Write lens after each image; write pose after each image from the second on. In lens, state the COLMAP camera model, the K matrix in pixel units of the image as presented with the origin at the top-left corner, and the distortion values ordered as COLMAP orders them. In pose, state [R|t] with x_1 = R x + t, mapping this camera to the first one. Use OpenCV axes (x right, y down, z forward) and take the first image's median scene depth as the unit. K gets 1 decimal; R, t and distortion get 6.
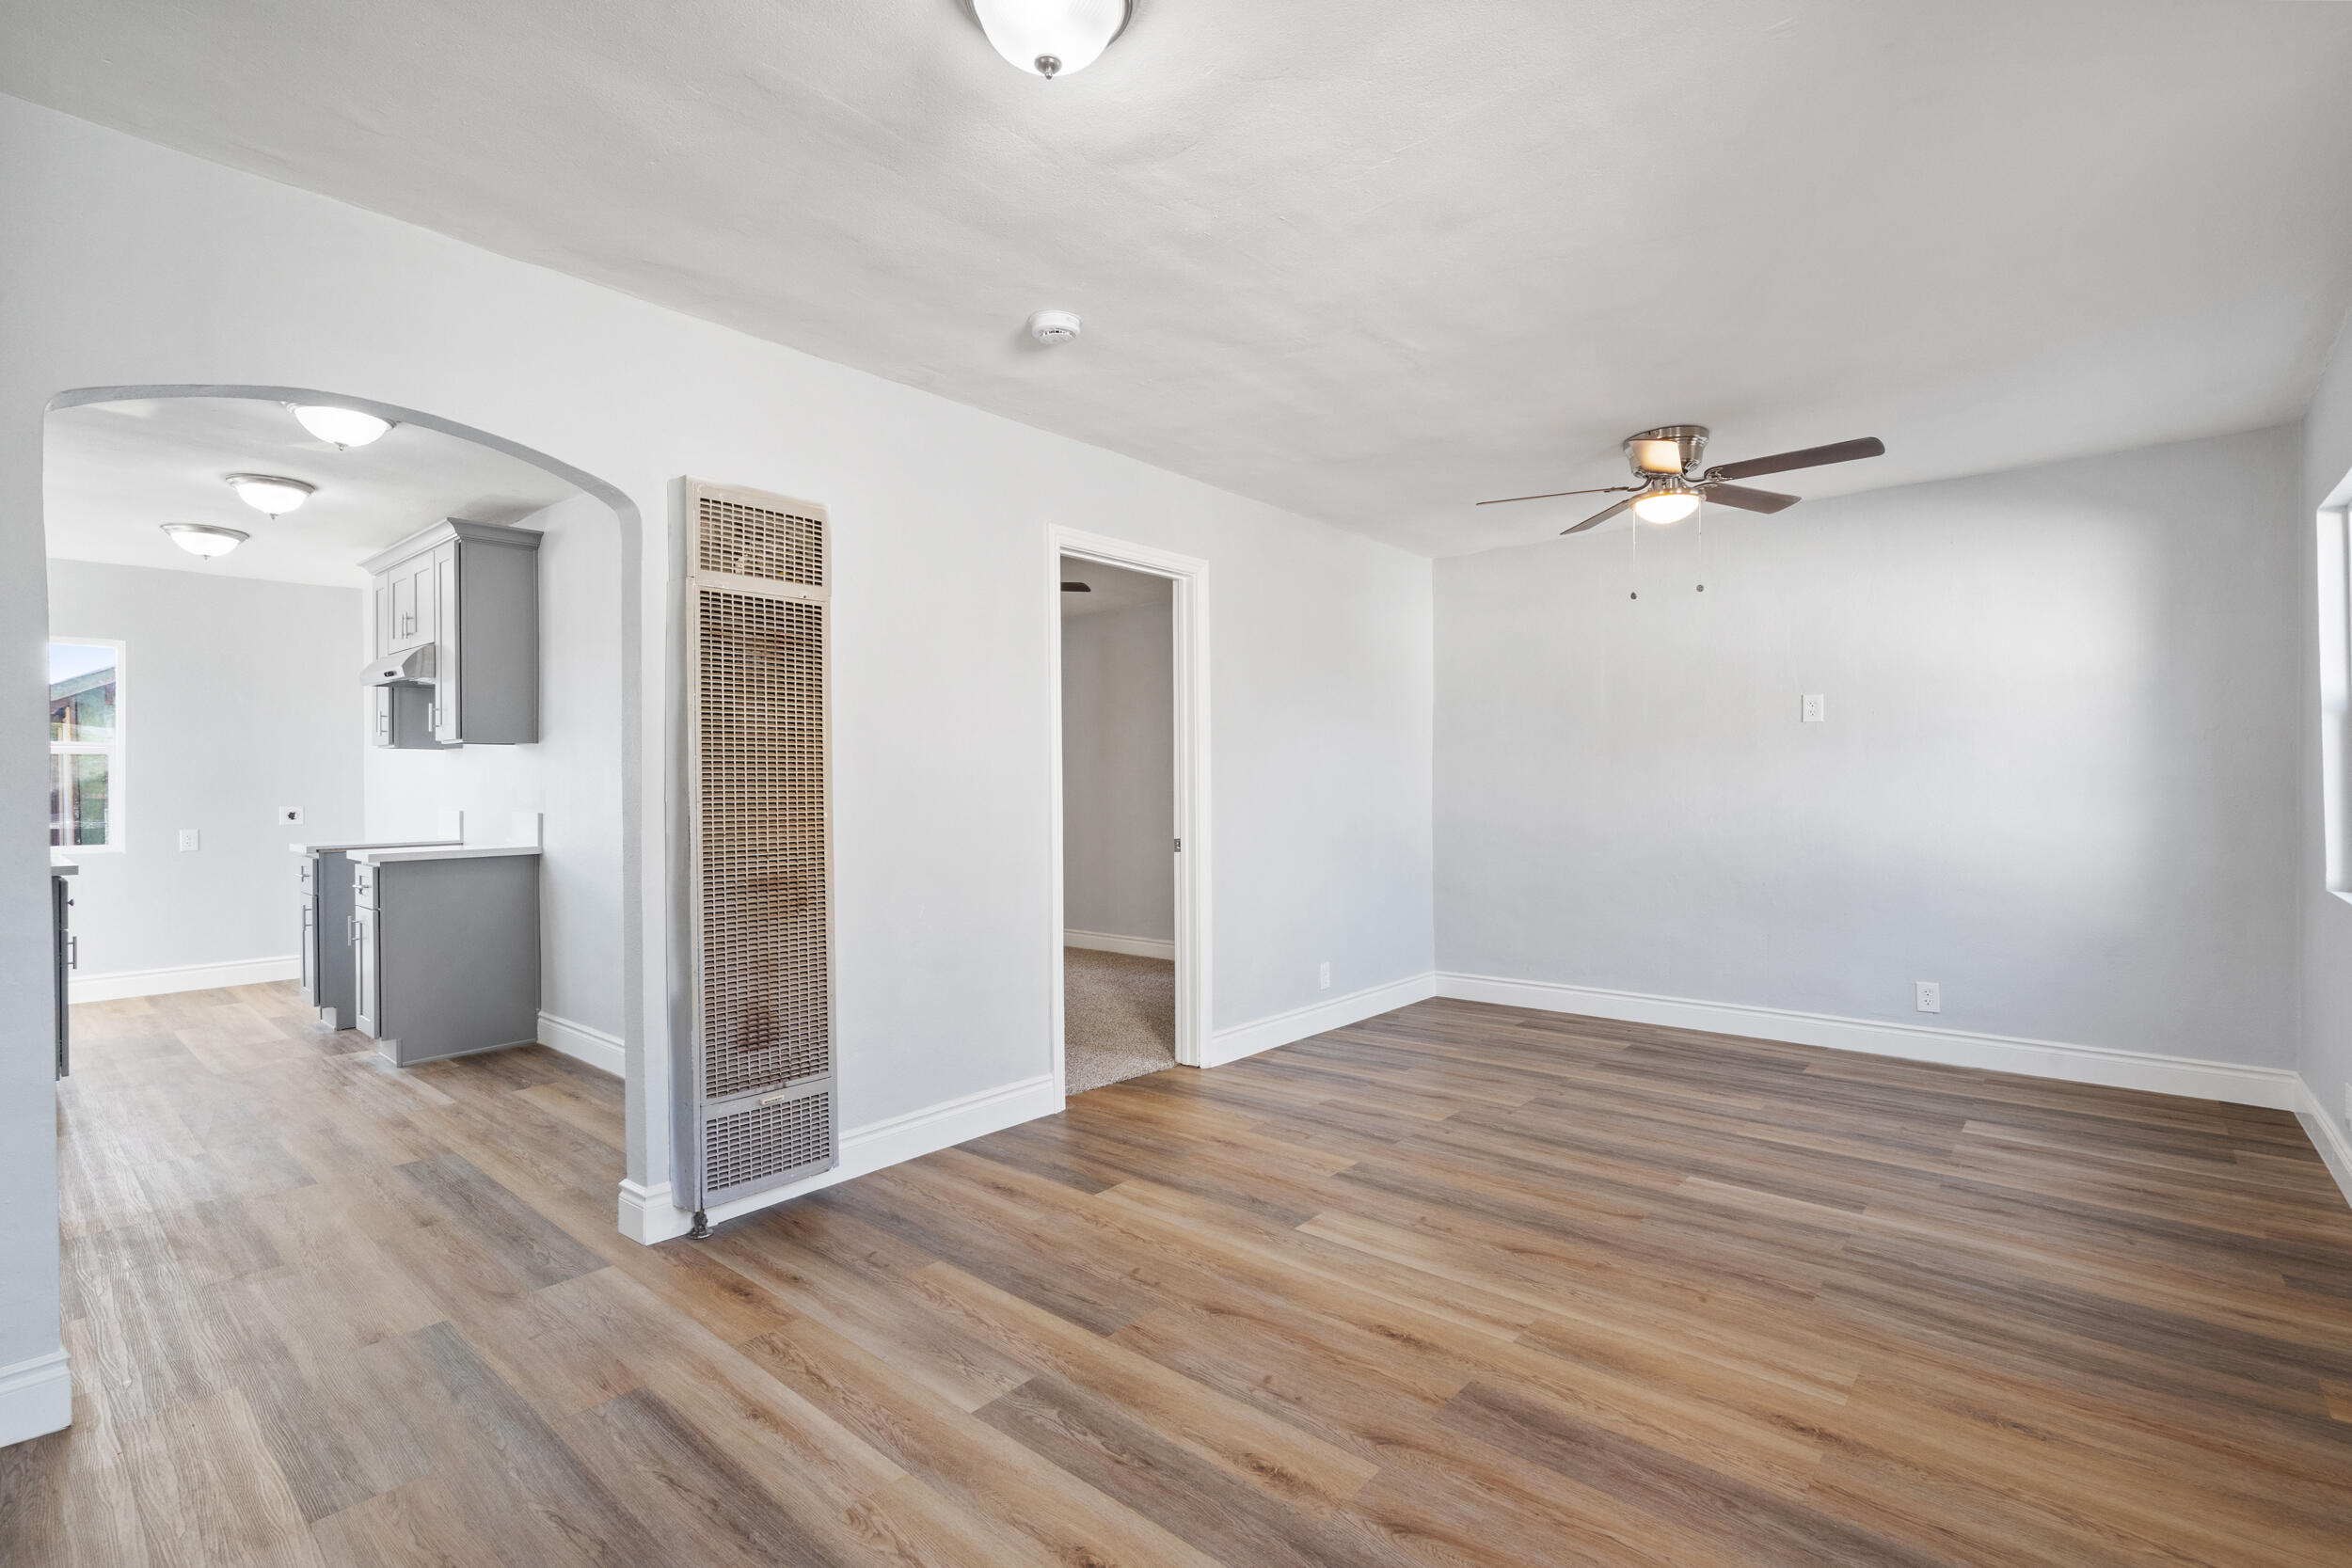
lens RADIAL K [[1083.2, 0, 1167.8], [0, 1083.2, 779.4], [0, 0, 1]] dist [-0.004850, 0.002256]
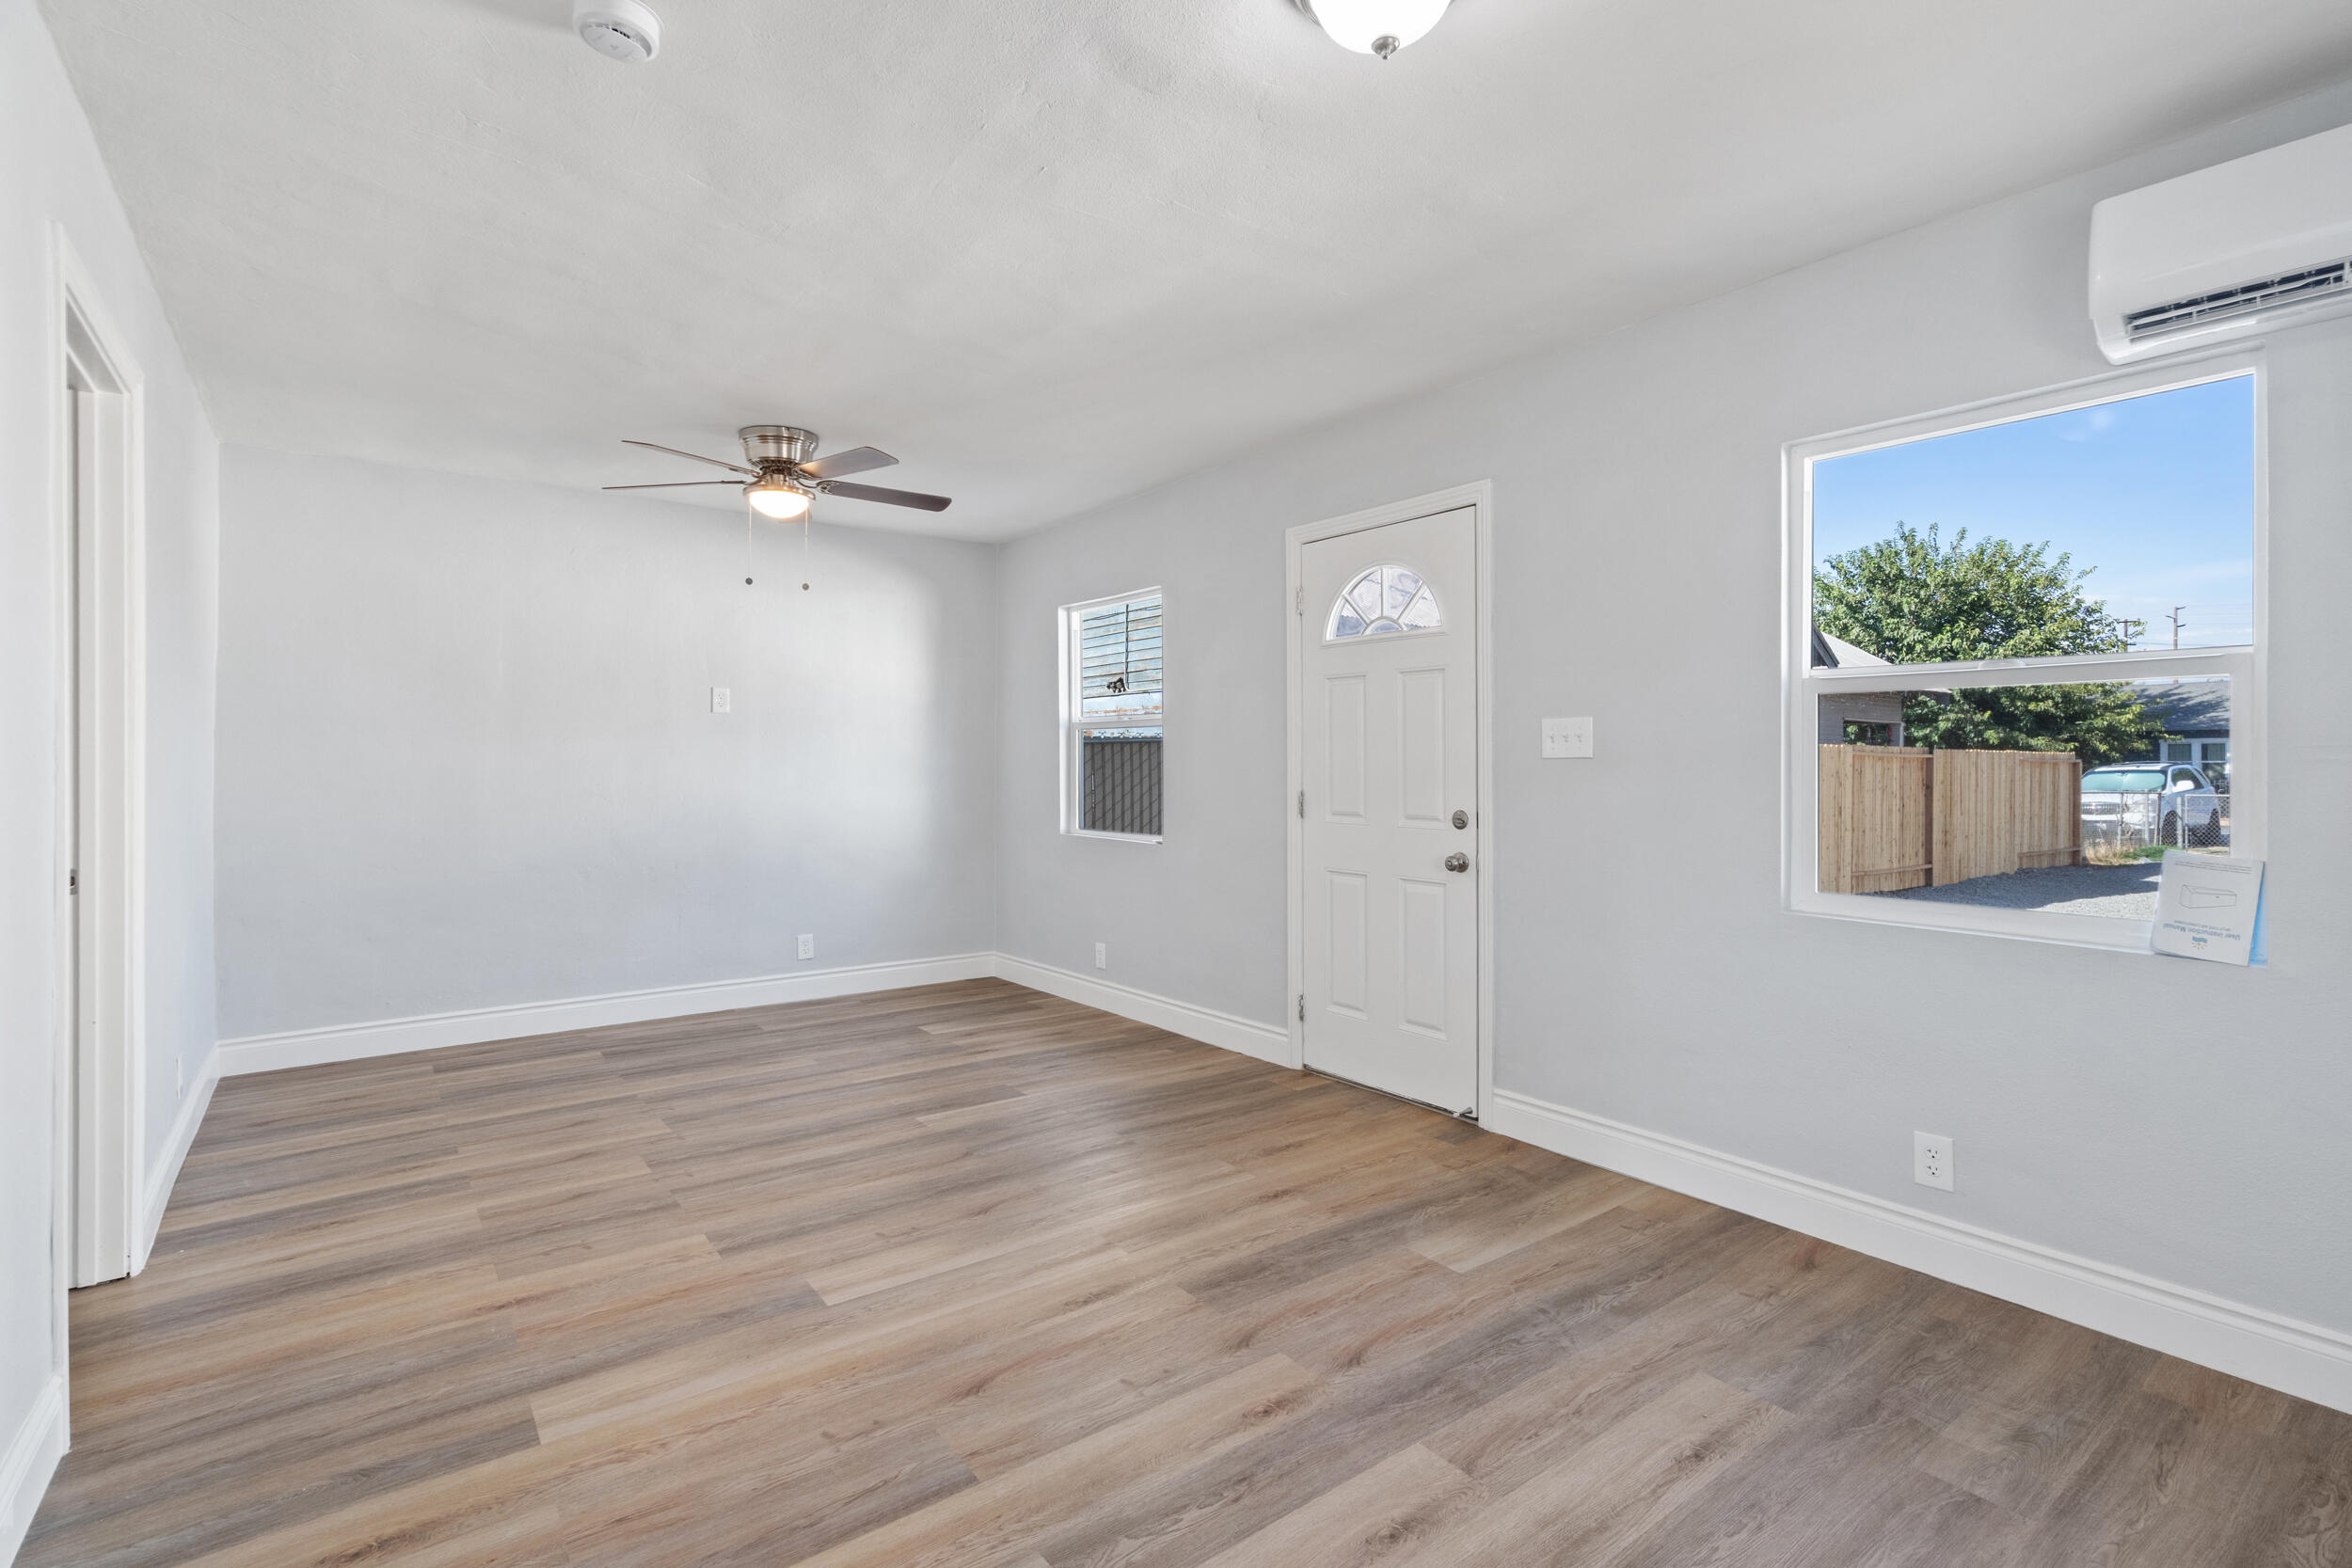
lens RADIAL K [[1083.2, 0, 1168.3], [0, 1083.2, 769.4], [0, 0, 1]] dist [-0.004850, 0.002256]
pose [[0.205032, 0.002444, 0.978752, -0.607507], [-0.007126, 0.999974, -0.001004, 0.002164], [-0.978729, -0.006768, 0.205044, 0.544677]]
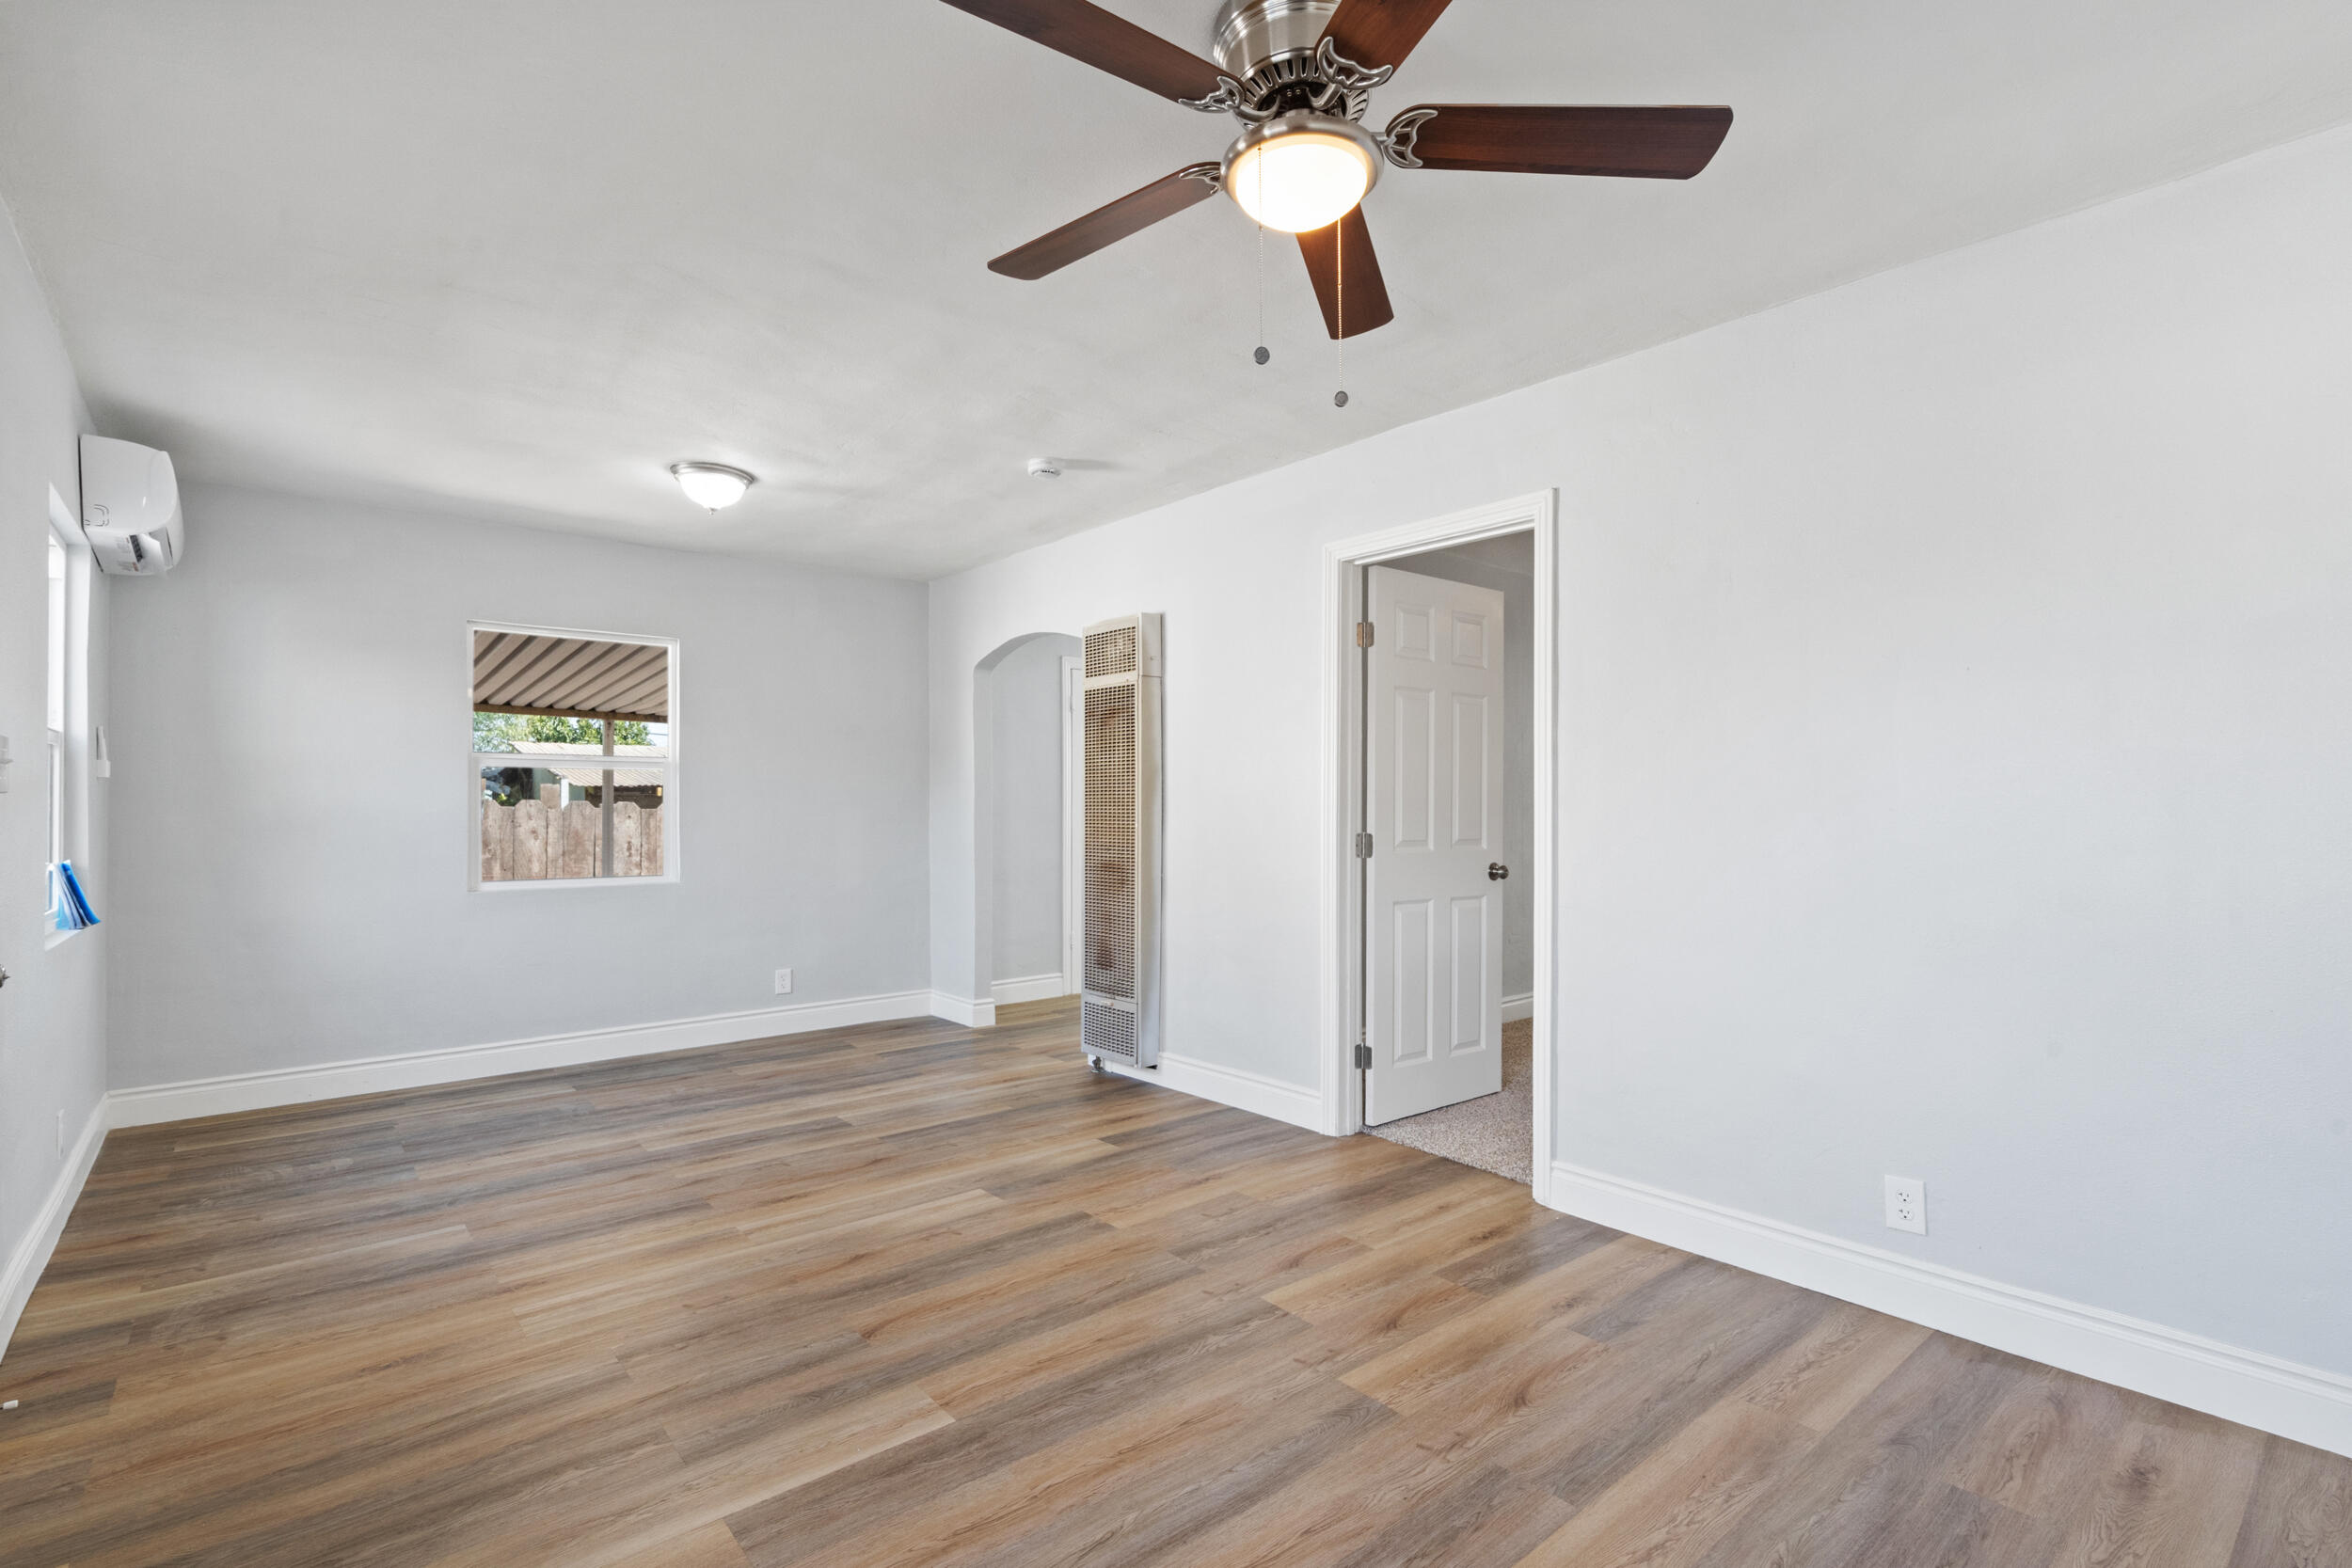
lens RADIAL K [[1083.2, 0, 1165.7], [0, 1083.2, 806.1], [0, 0, 1]] dist [-0.004850, 0.002256]
pose [[-0.153410, 0.006302, -0.988142, 1.167811], [0.006181, 0.999966, 0.005418, -0.001875], [0.988143, -0.005276, -0.153444, 1.302496]]
